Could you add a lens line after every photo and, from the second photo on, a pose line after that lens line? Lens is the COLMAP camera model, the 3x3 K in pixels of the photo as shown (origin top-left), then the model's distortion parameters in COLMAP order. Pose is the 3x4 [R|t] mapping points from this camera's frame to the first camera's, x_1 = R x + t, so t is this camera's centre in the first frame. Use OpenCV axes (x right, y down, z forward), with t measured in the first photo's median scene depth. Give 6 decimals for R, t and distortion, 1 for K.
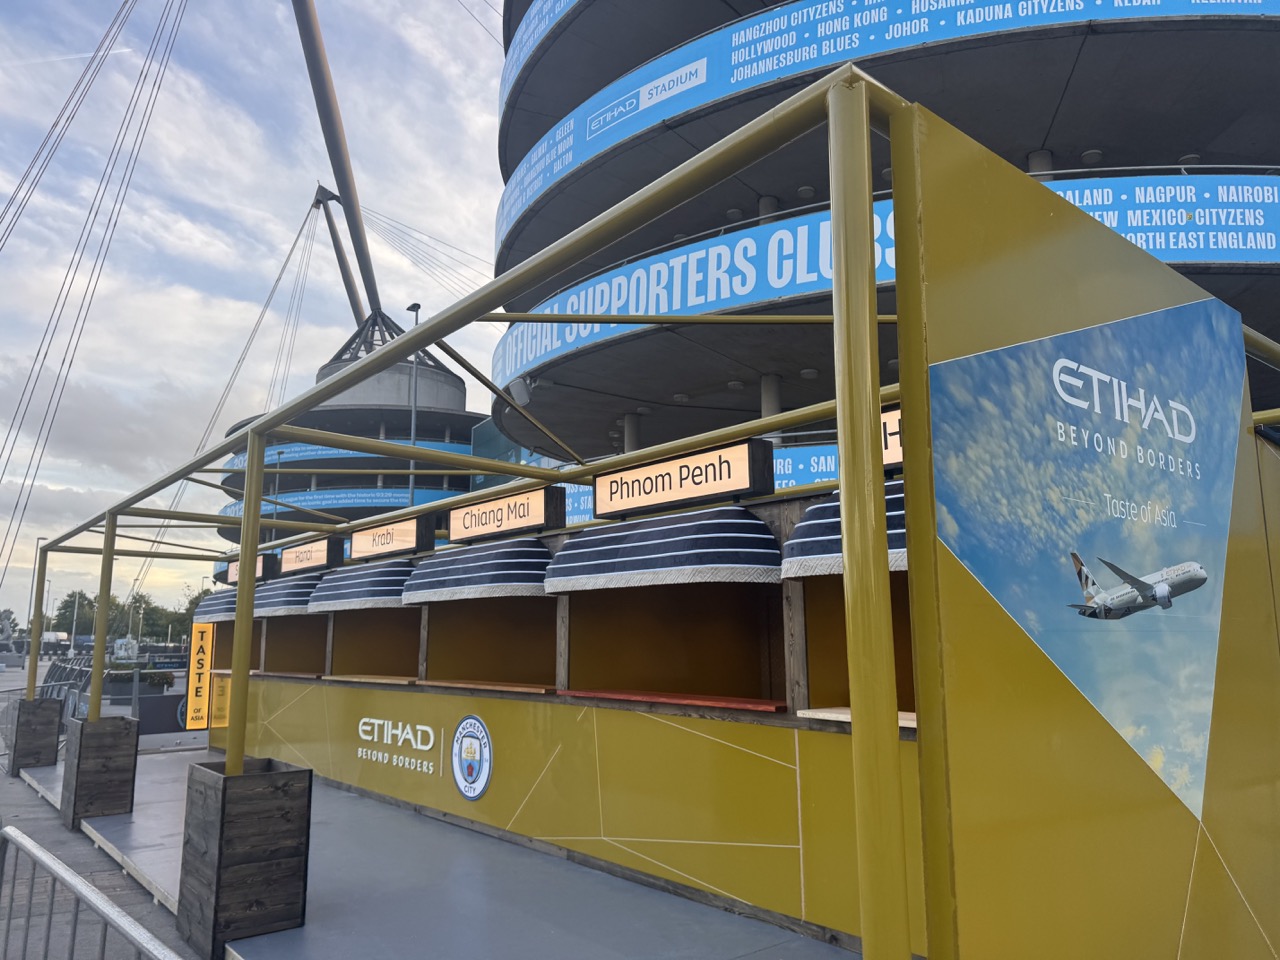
lens RADIAL K [[896.2, 0, 614.3], [0, 896.2, 488.3], [0, 0, 1]] dist [0.085535, -0.096302]
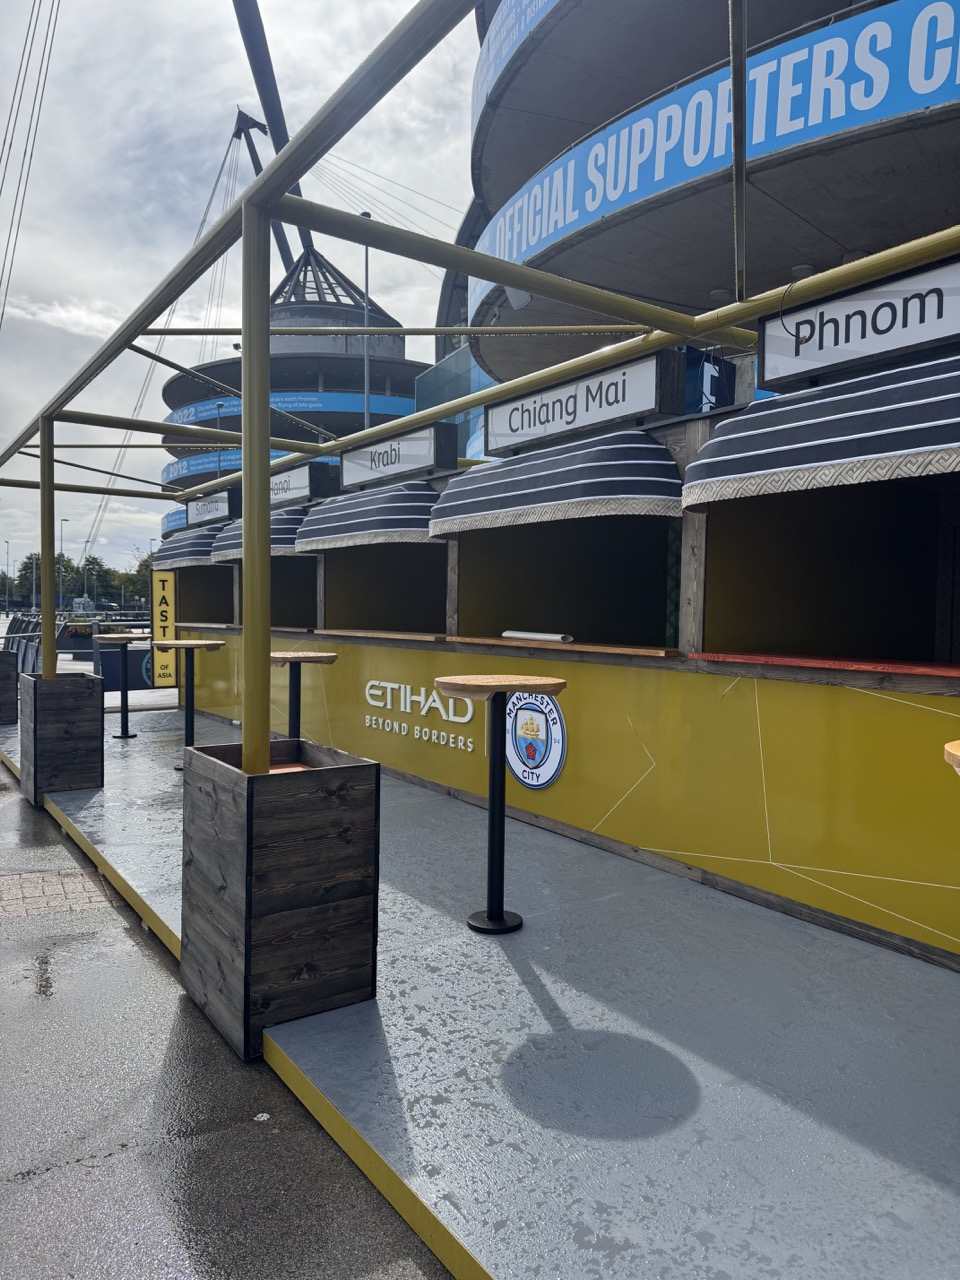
lens RADIAL K [[896.2, 0, 478.2], [0, 896.2, 634.9], [0, 0, 1]] dist [0.085535, -0.096302]
pose [[0.997013, 0.012109, -0.076276, -0.132948], [0.003398, 0.979798, 0.199960, 0.059157], [0.077156, -0.199622, 0.976831, 0.255161]]
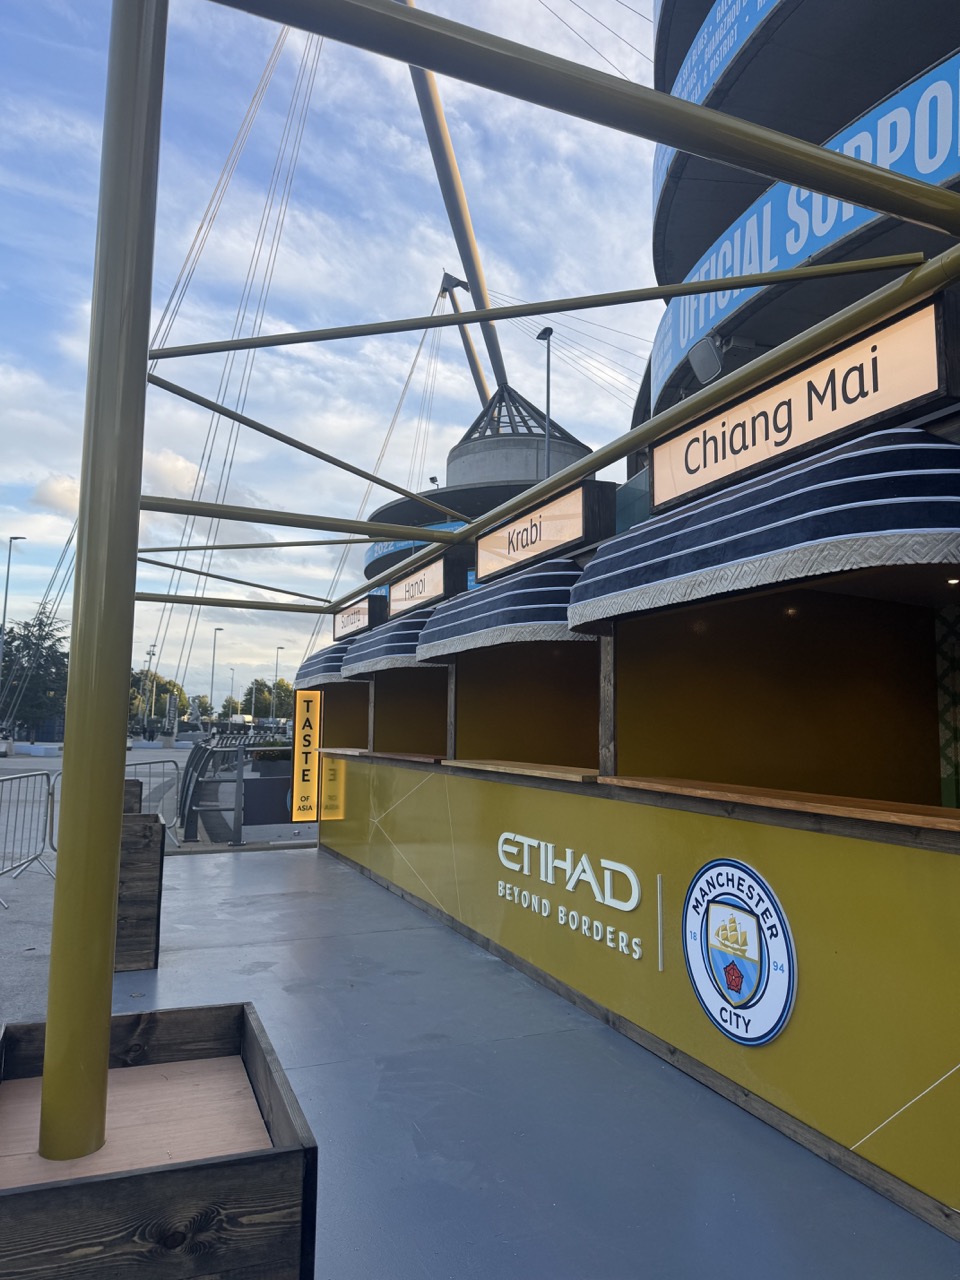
lens RADIAL K [[896.2, 0, 478.7], [0, 896.2, 631.3], [0, 0, 1]] dist [0.085535, -0.096302]
pose [[0.957501, -0.017215, -0.287915, -0.133058], [0.035009, 0.997774, 0.056767, 0.096470], [0.286297, -0.064434, 0.955972, 0.483544]]
